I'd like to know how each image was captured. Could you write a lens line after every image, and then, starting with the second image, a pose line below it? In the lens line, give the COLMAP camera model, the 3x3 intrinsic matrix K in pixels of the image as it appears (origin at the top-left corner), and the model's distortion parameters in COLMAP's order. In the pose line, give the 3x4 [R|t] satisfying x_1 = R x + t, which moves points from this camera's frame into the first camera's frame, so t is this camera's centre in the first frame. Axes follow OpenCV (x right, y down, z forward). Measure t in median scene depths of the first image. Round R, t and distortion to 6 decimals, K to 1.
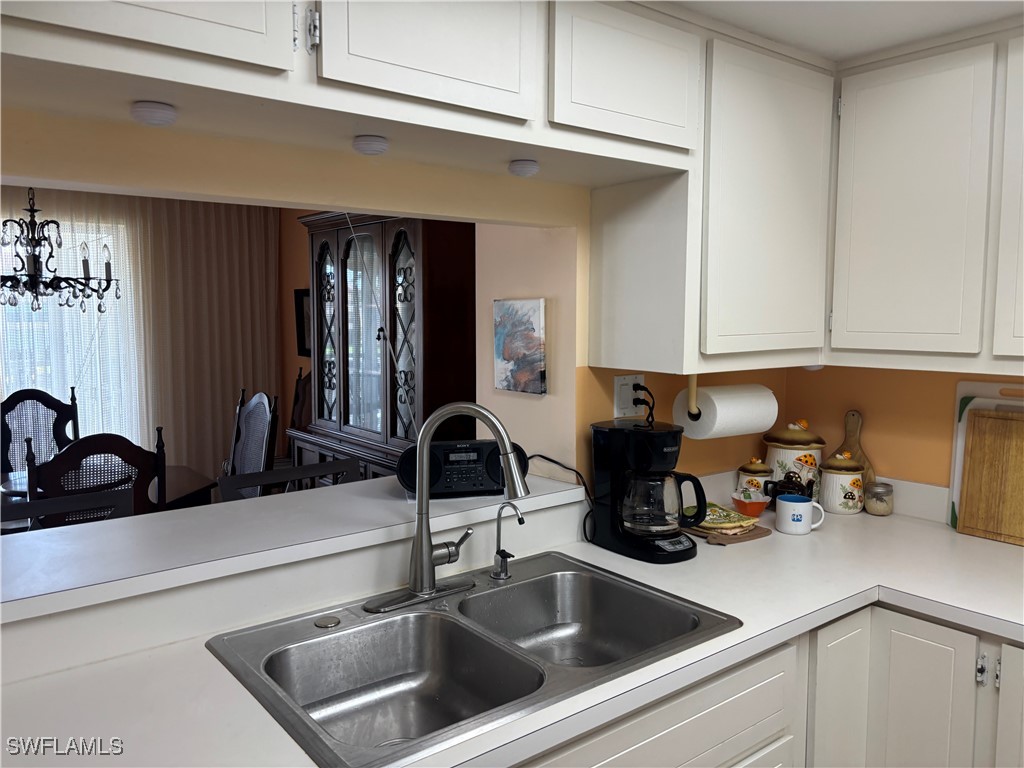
lens RADIAL K [[775.3, 0, 515.4], [0, 775.3, 379.3], [0, 0, 1]] dist [0.036230, -0.004645]
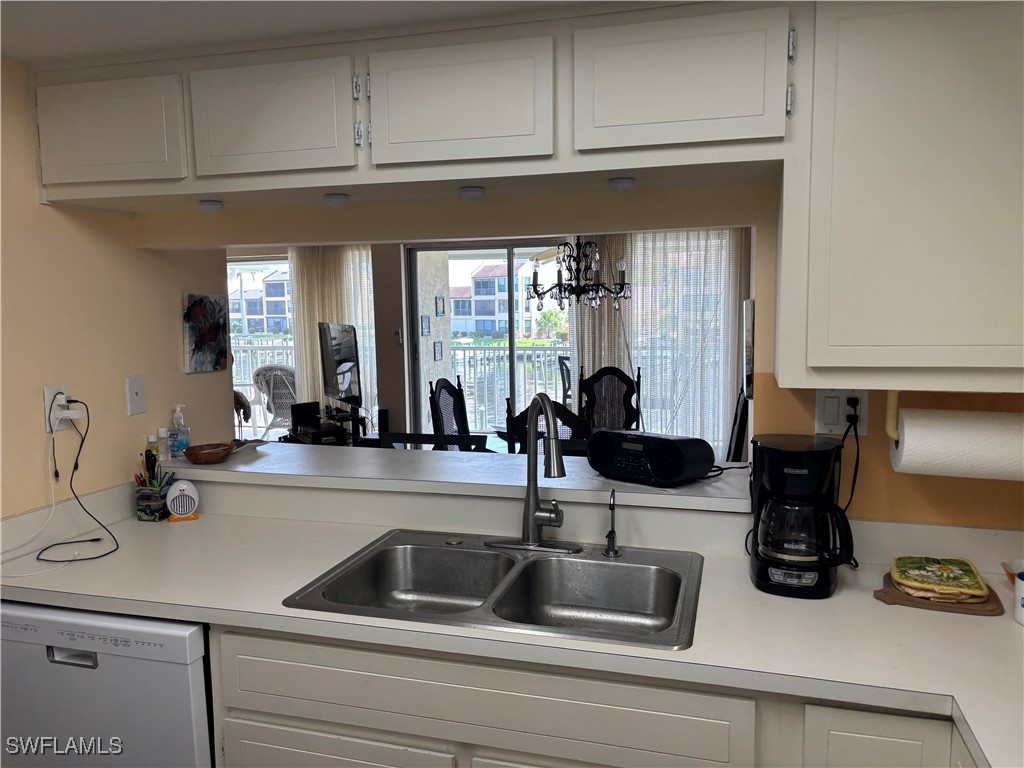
lens RADIAL K [[775.6, 0, 516.4], [0, 775.6, 388.4], [0, 0, 1]] dist [0.065476, -0.000470]
pose [[0.600479, 0.082496, -0.795374, 0.697428], [-0.060569, 0.996499, 0.057629, -0.036414], [0.797343, 0.013570, 0.603374, 0.193407]]
